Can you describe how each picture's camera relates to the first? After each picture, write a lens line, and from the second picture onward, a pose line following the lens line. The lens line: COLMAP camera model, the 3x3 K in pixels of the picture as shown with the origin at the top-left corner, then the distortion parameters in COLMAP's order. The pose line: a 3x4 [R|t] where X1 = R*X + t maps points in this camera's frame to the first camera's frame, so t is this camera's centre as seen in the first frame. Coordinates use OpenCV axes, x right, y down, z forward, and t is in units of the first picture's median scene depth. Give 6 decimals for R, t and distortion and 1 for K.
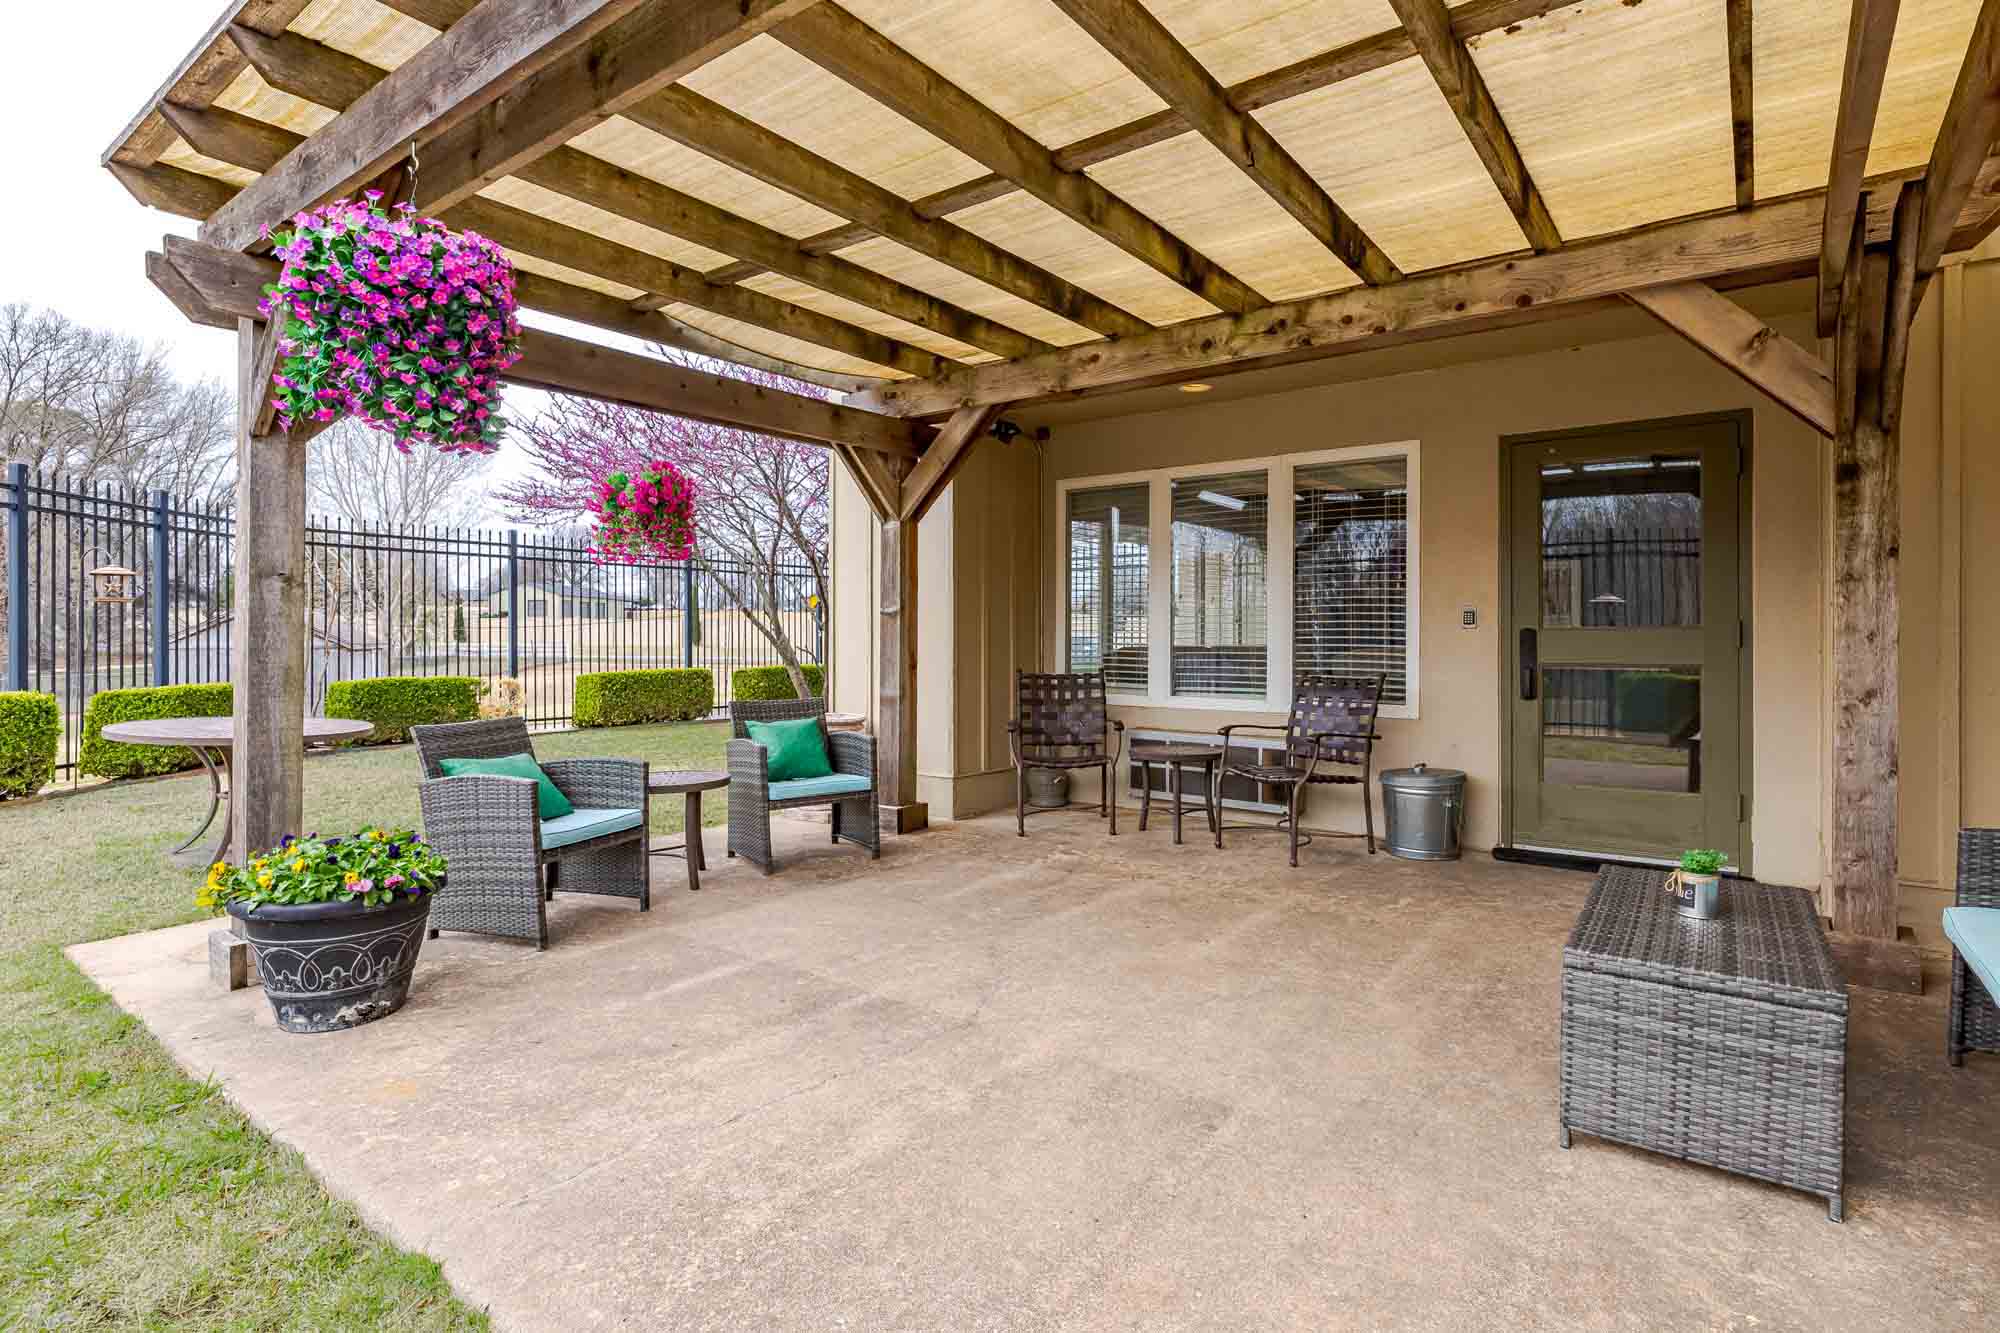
lens RADIAL K [[1000.7, 0, 1001.2], [0, 1000.7, 635.5], [0, 0, 1]] dist [-0.000854, -0.000068]
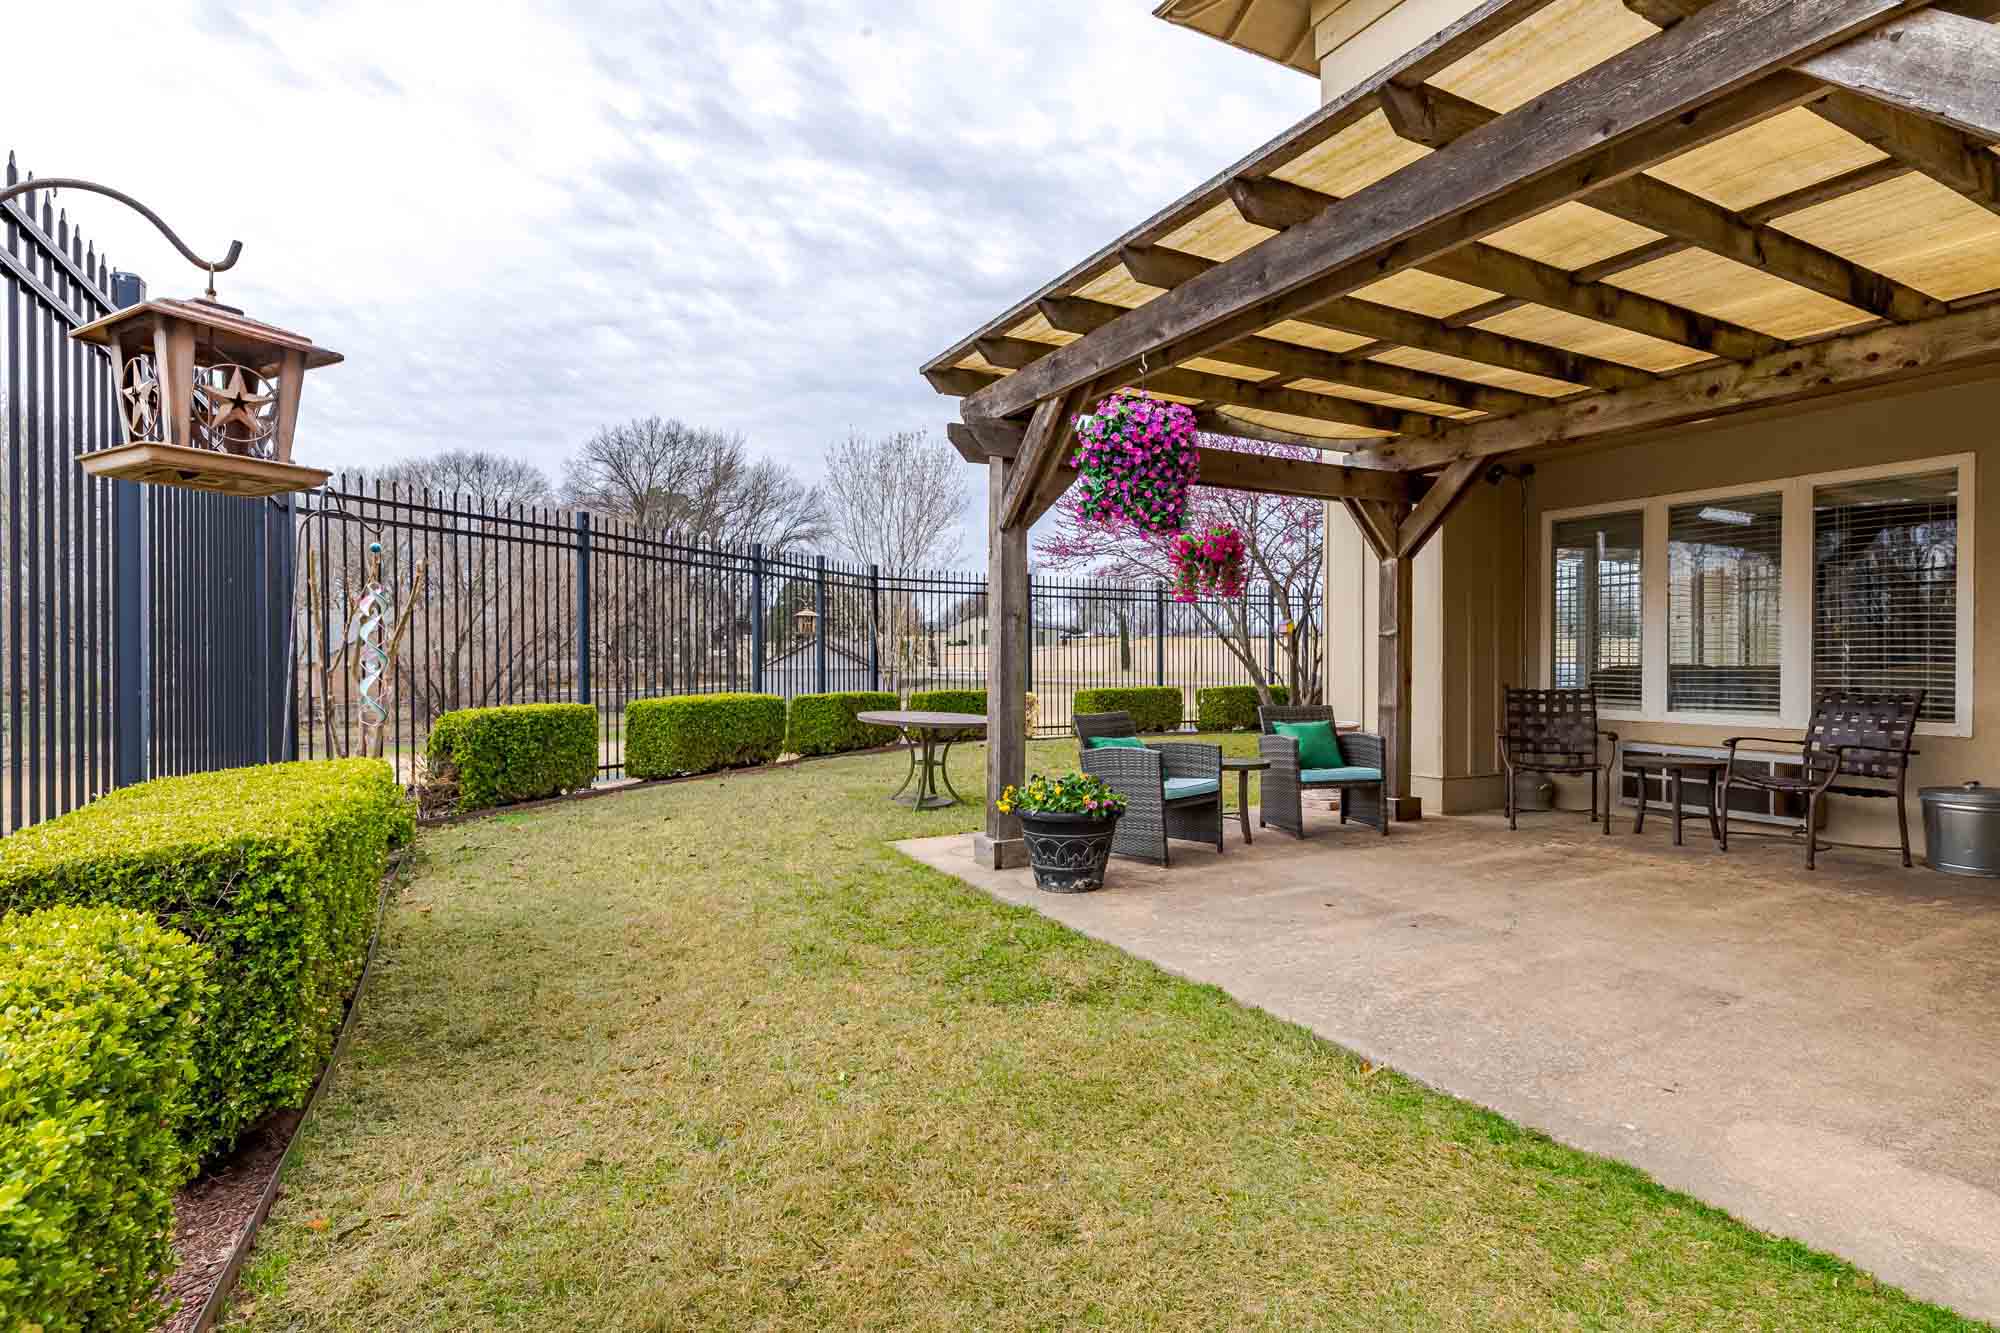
lens RADIAL K [[979.9, 0, 1000.0], [0, 979.9, 666.5], [0, 0, 1]] dist [0.001341, 0.000049]
pose [[0.914762, 0.001026, -0.403992, -0.066028], [0.001140, 0.999986, 0.005121, 0.008040], [0.403991, -0.005145, 0.914748, -0.266696]]
